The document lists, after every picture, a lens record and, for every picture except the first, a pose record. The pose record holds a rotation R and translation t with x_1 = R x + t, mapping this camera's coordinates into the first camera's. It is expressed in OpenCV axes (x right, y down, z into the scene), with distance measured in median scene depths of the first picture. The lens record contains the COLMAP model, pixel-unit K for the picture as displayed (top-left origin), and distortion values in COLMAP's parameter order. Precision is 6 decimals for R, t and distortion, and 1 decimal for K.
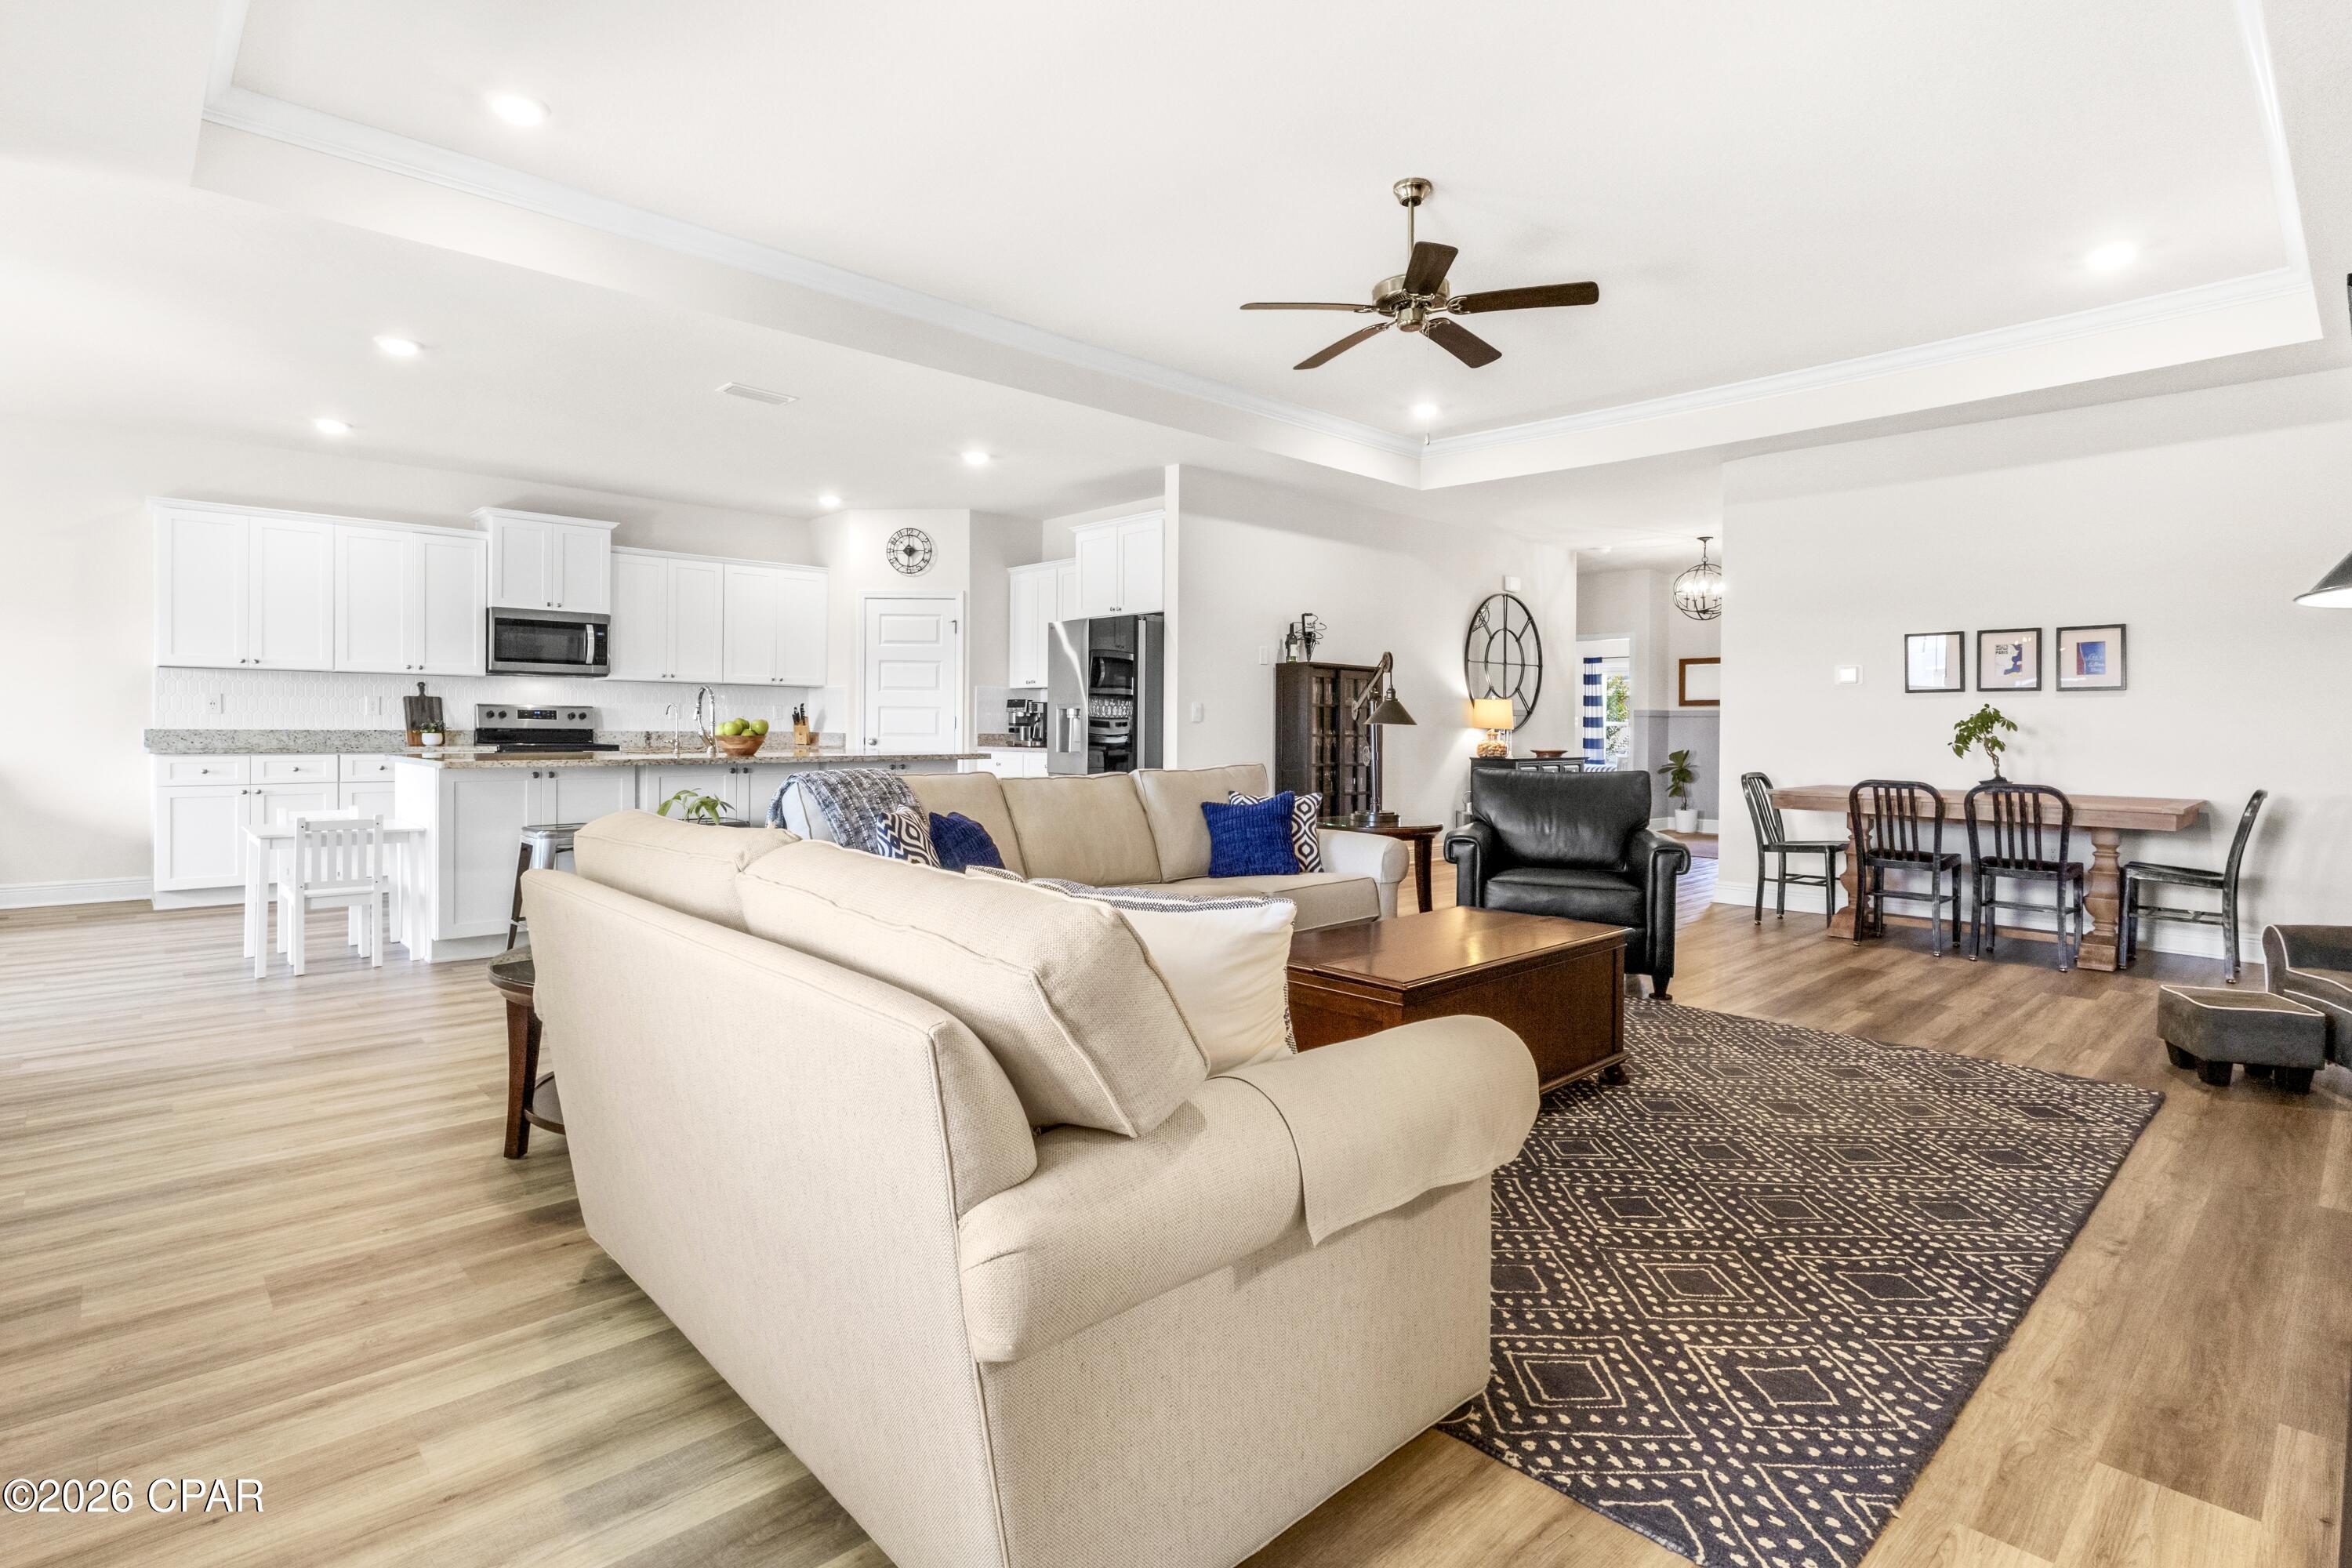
lens RADIAL K [[1140.8, 0, 1162.6], [0, 1140.8, 724.0], [0, 0, 1]] dist [-0.011112, 0.000774]
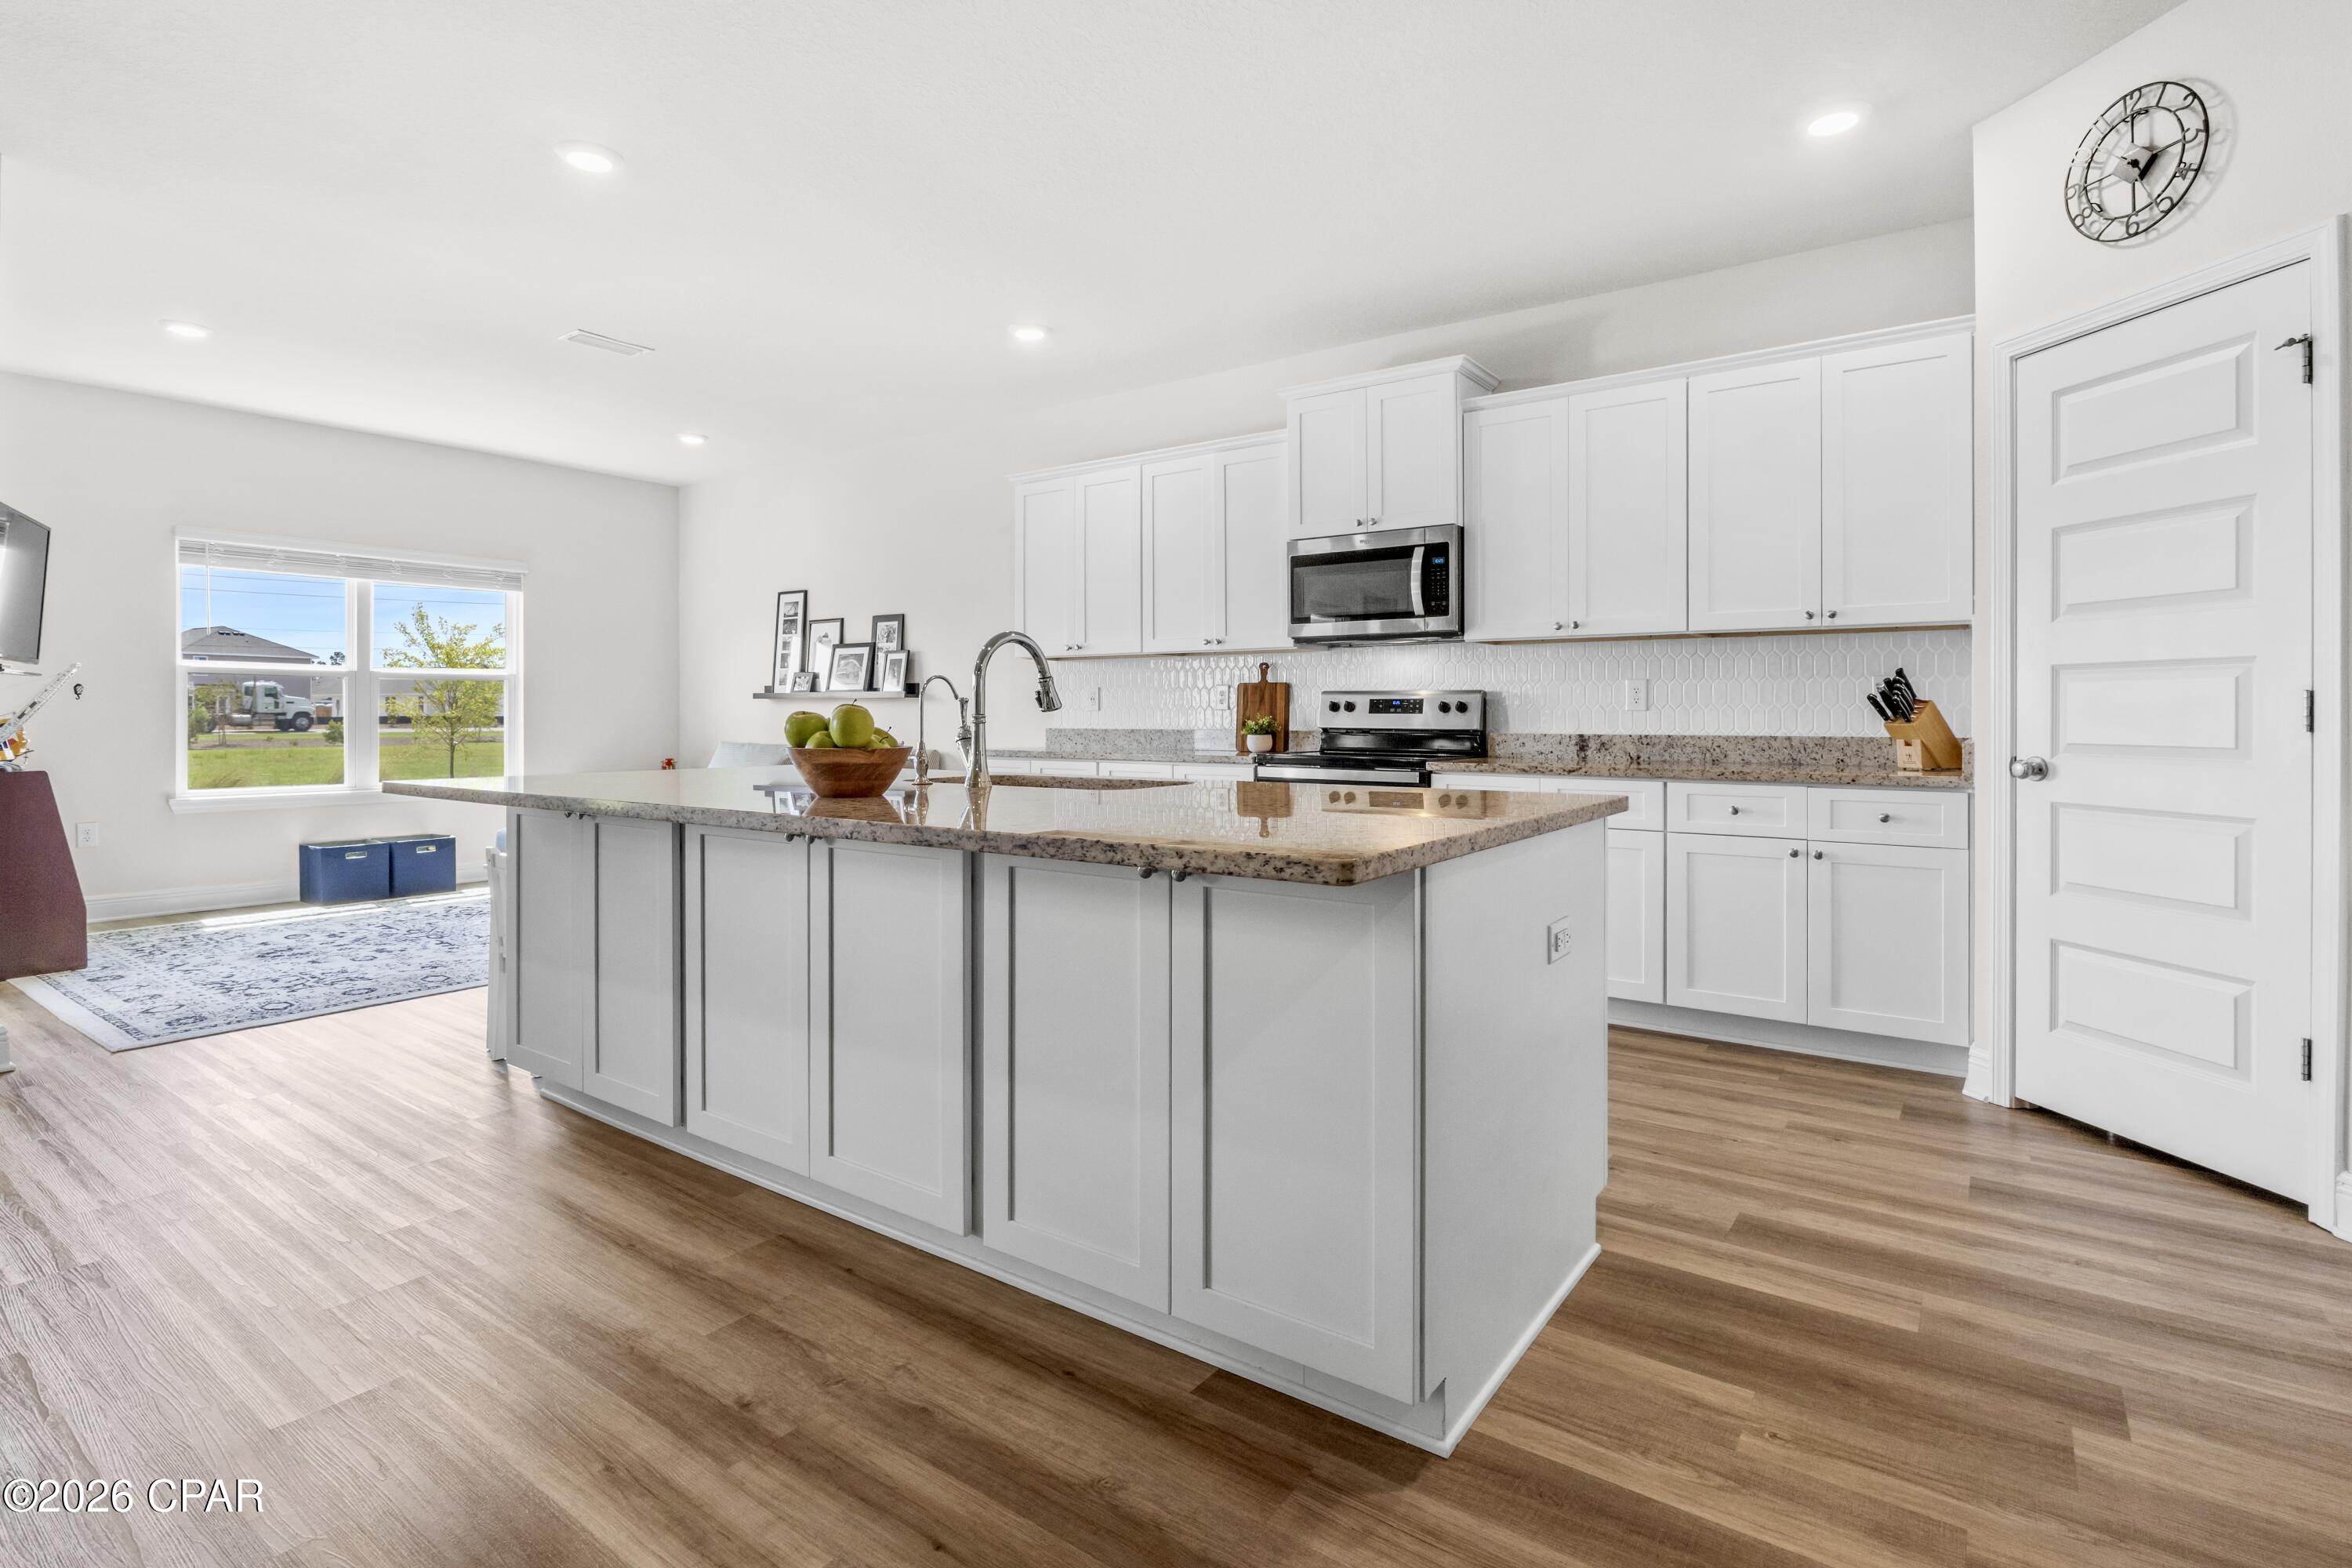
lens RADIAL K [[1144.1, 0, 1163.5], [0, 1144.1, 720.3], [0, 0, 1]] dist [-0.011827, 0.001274]
pose [[0.189794, -0.003534, -0.981818, 0.034076], [0.002517, 0.999992, -0.003113, 0.001029], [0.981821, -0.001881, 0.189801, 0.770317]]
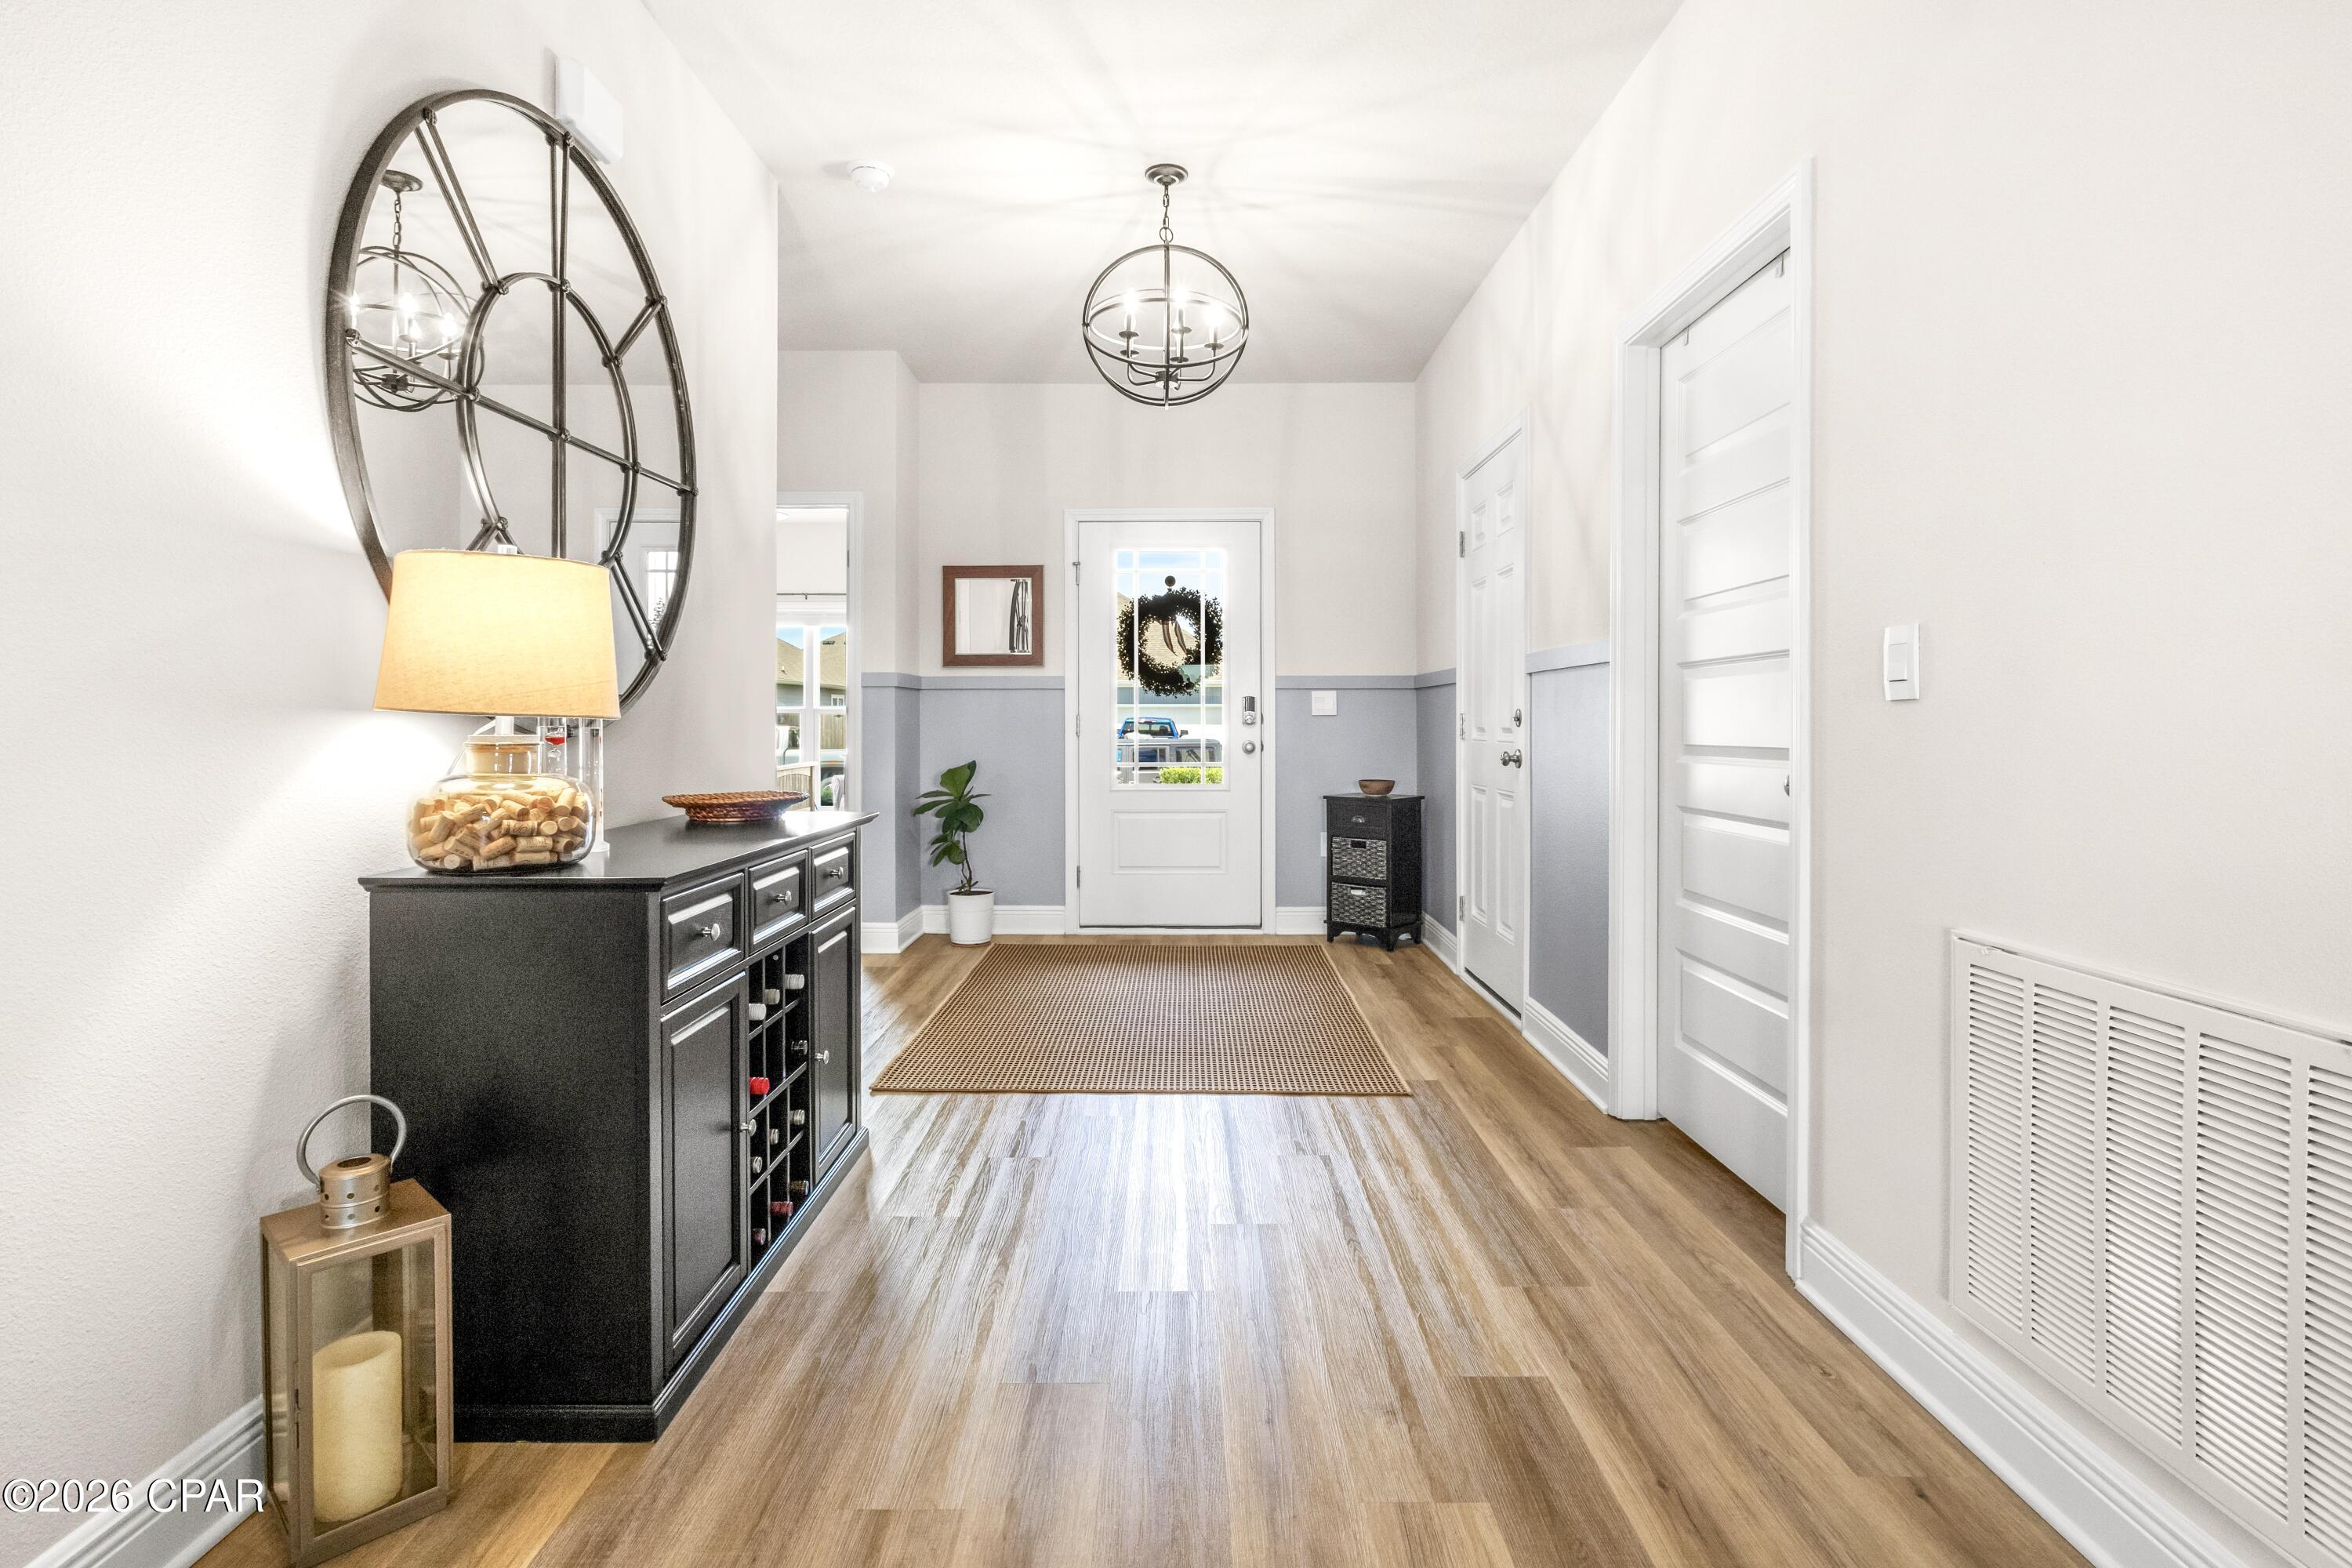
lens RADIAL K [[1140.8, 0, 1162.6], [0, 1140.8, 724.0], [0, 0, 1]] dist [-0.011112, 0.000774]
pose [[0.686041, -0.009608, 0.727500, 0.275546], [0.003925, 0.999947, 0.009505, 0.005133], [-0.727553, -0.003665, 0.686042, 0.958474]]
